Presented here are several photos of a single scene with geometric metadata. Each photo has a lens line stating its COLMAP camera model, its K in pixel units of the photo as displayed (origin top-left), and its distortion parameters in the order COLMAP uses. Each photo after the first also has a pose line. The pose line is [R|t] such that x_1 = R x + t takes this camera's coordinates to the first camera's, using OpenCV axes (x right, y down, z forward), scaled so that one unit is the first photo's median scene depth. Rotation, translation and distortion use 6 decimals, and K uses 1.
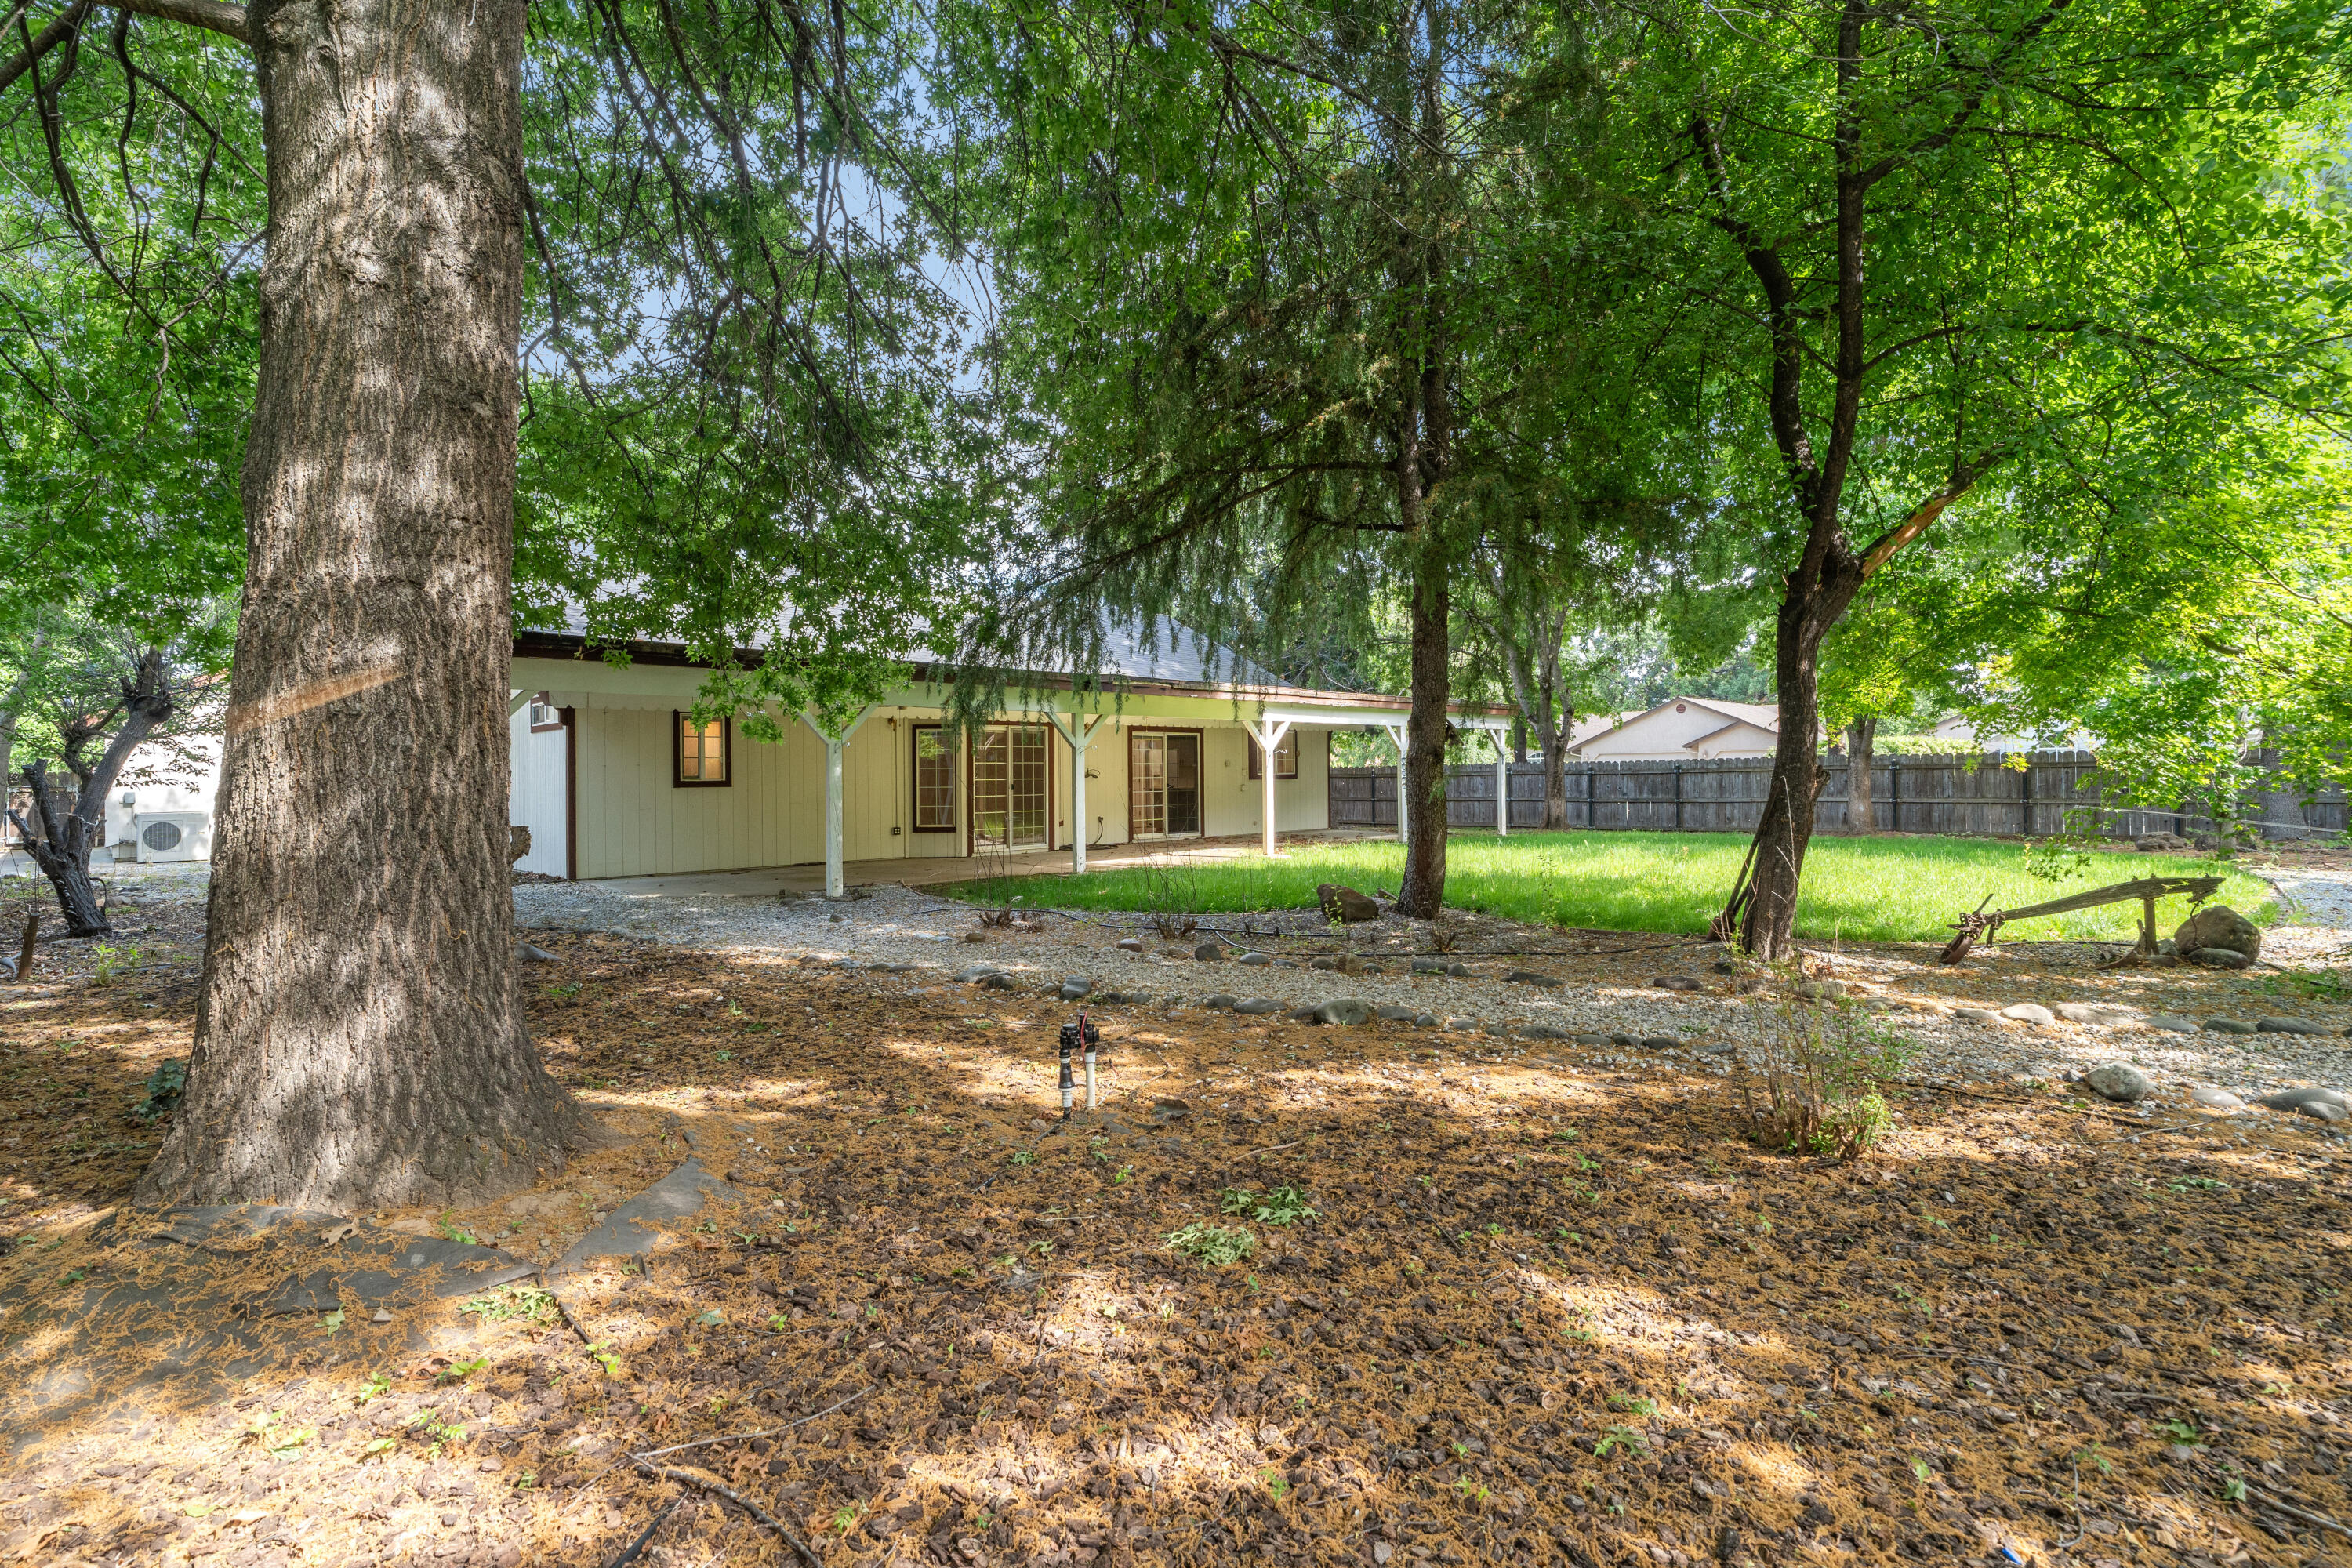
lens RADIAL K [[1065.9, 0, 1170.4], [0, 1065.9, 775.6], [0, 0, 1]] dist [-0.002326, -0.001067]
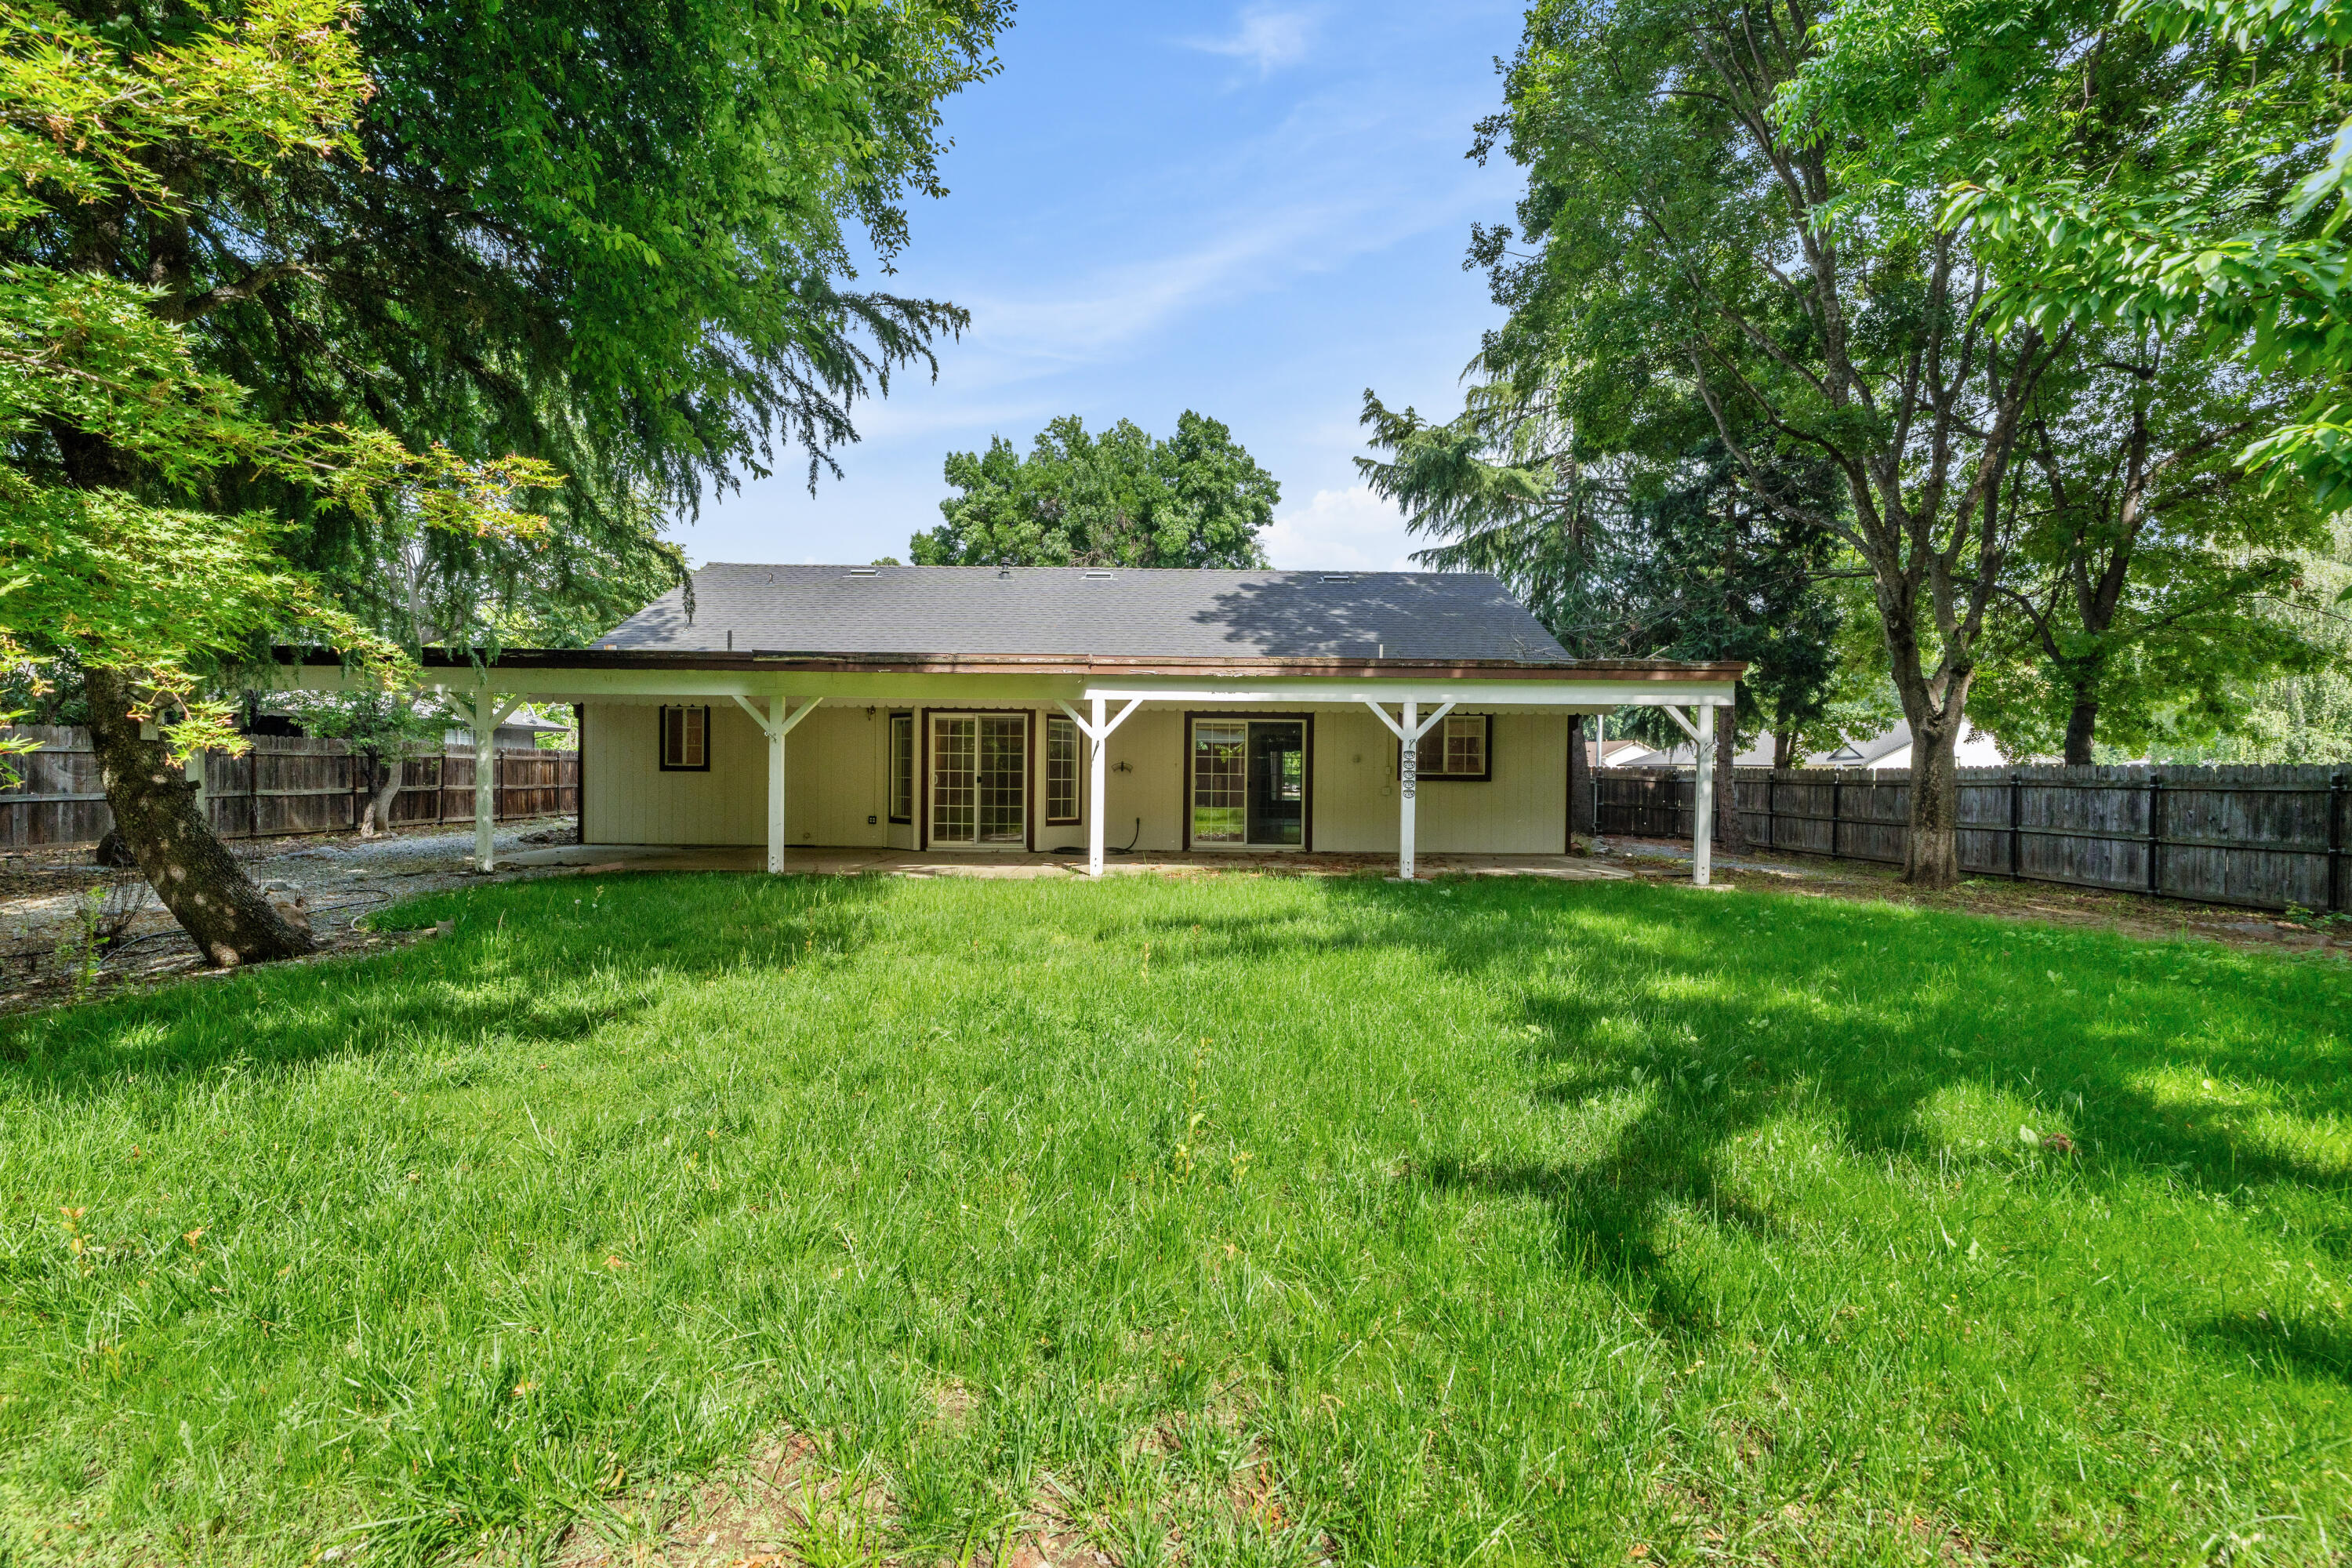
lens RADIAL K [[1065.9, 0, 1184.8], [0, 1065.9, 776.0], [0, 0, 1]] dist [-0.002326, -0.001067]
pose [[0.711570, 0.025828, -0.702140, 0.652668], [-0.019779, 0.999664, 0.016727, -0.011809], [0.702337, 0.001985, 0.711842, 0.487529]]
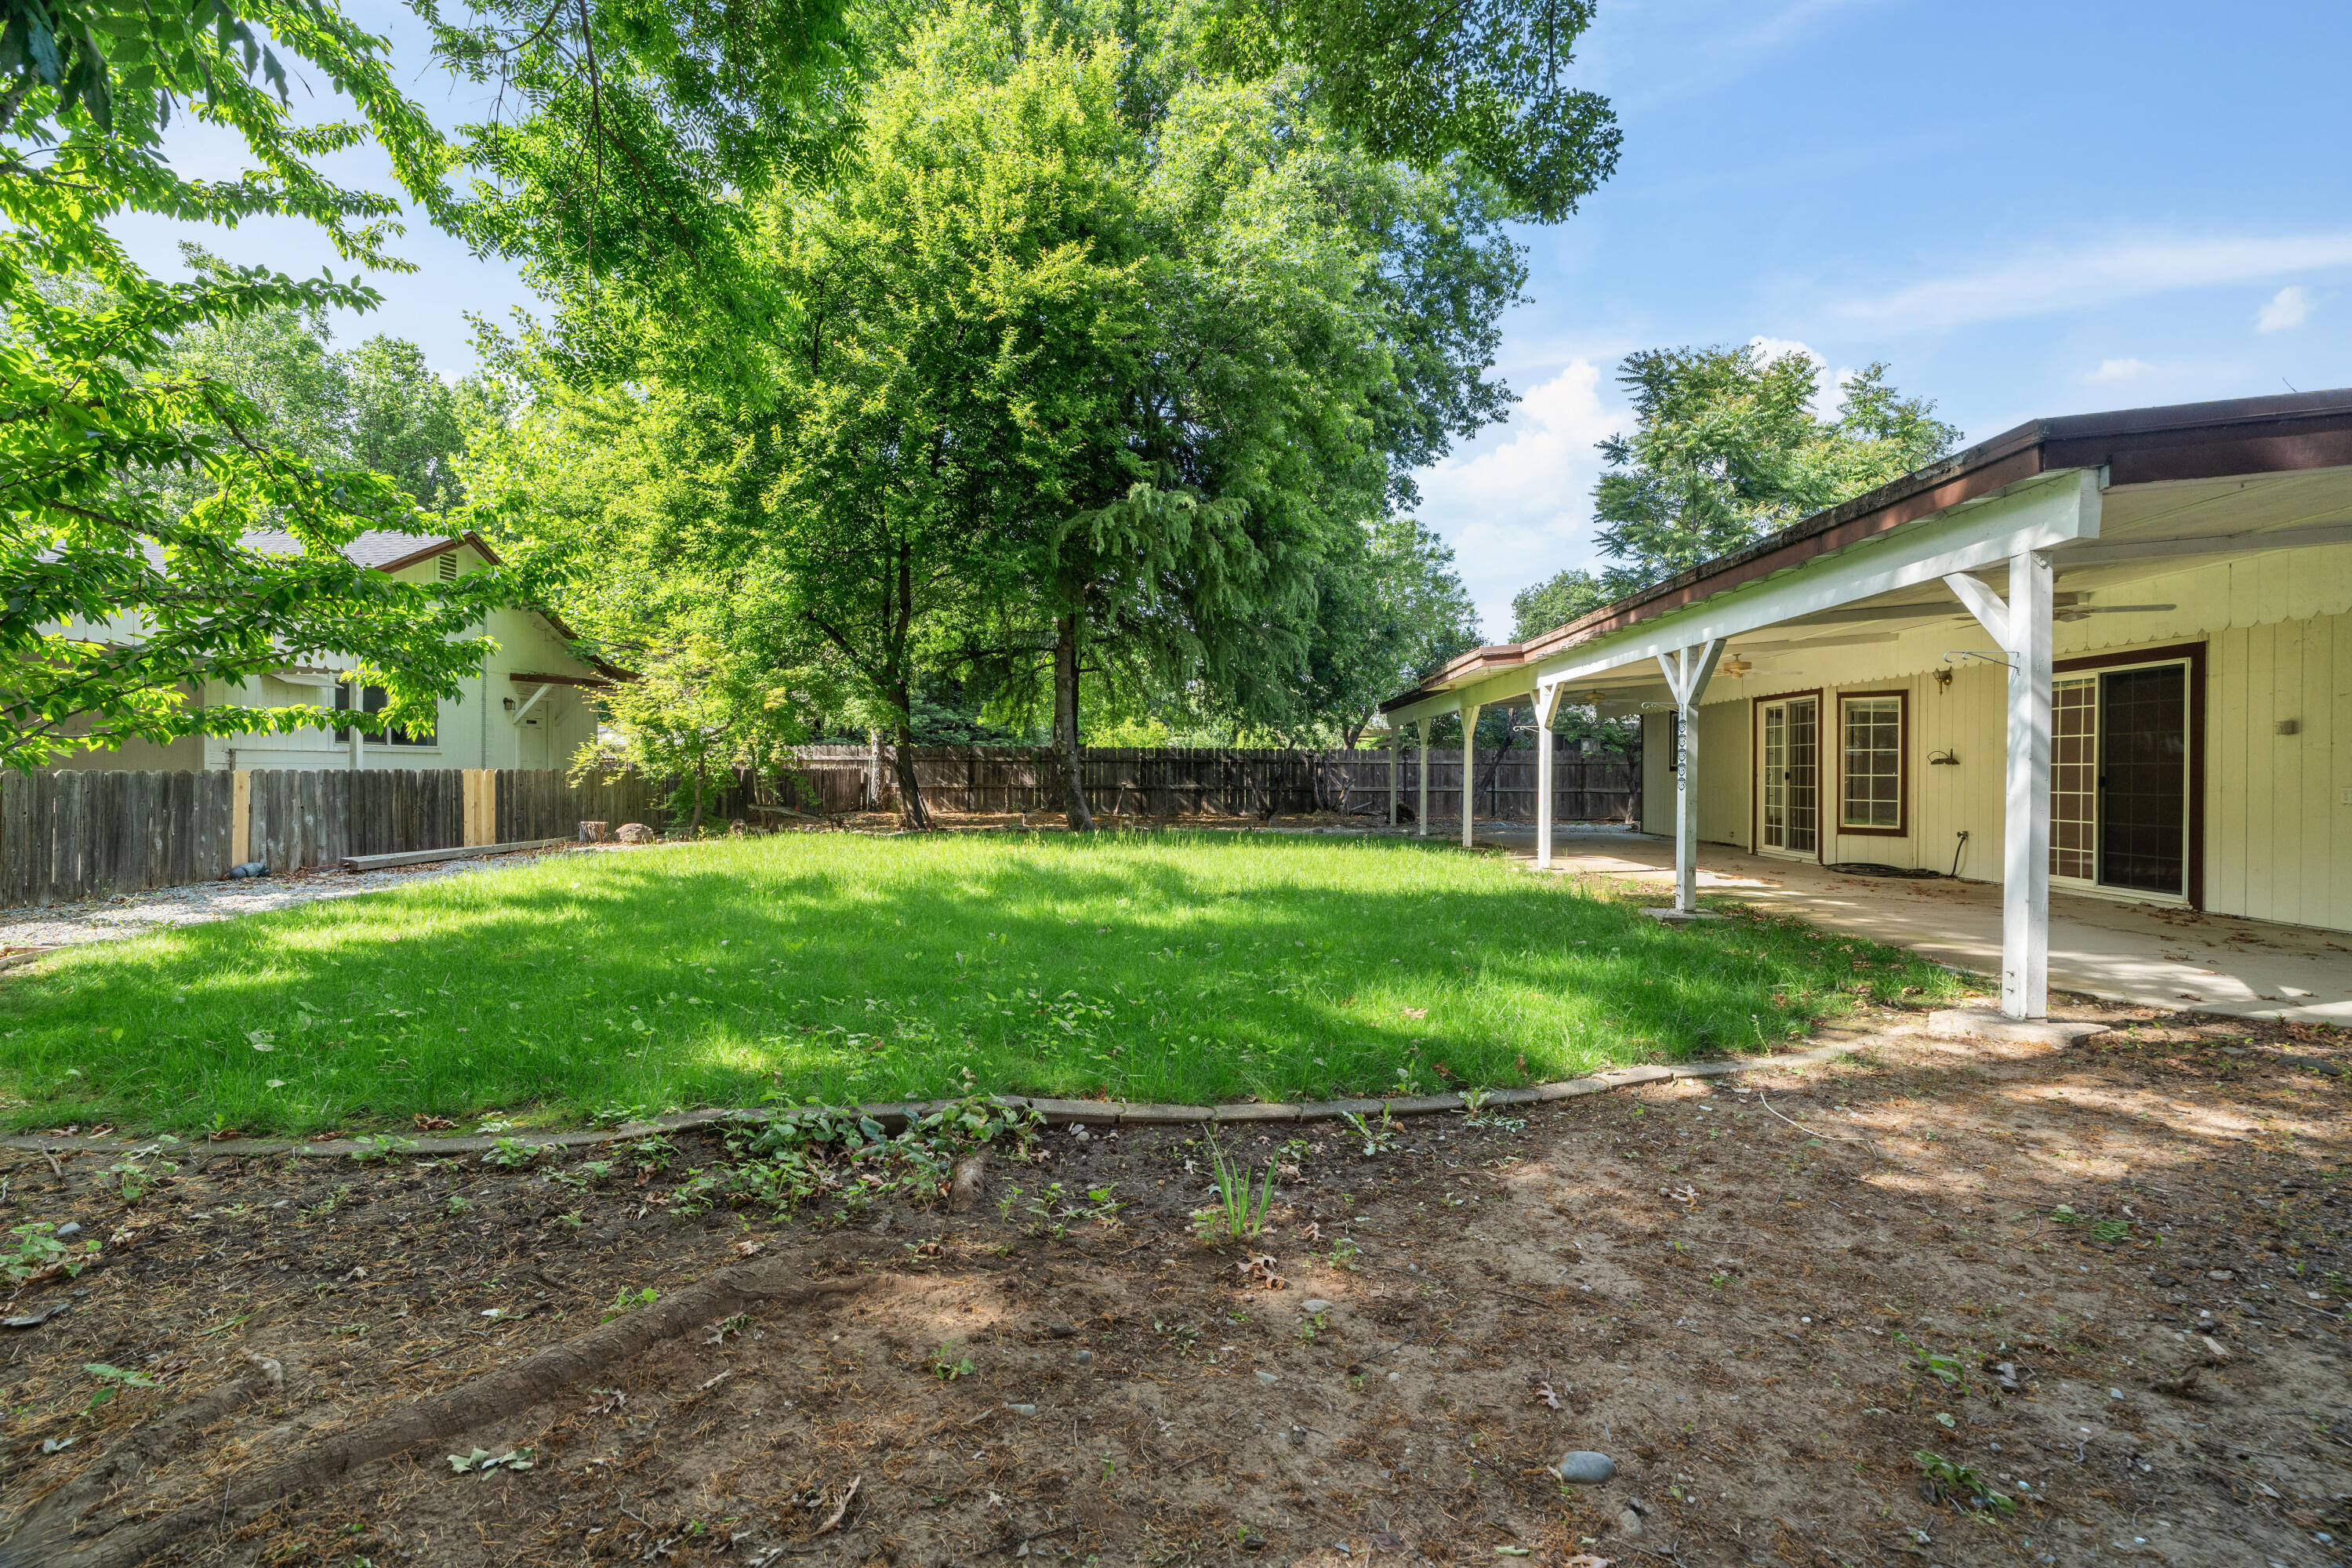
lens RADIAL K [[1065.9, 0, 1173.8], [0, 1065.9, 778.6], [0, 0, 1]] dist [-0.002326, -0.001067]
pose [[-0.721755, 0.011167, -0.692059, 0.755369], [0.004433, 0.999924, 0.011512, 0.001761], [0.692134, 0.005241, -0.721750, 1.328270]]
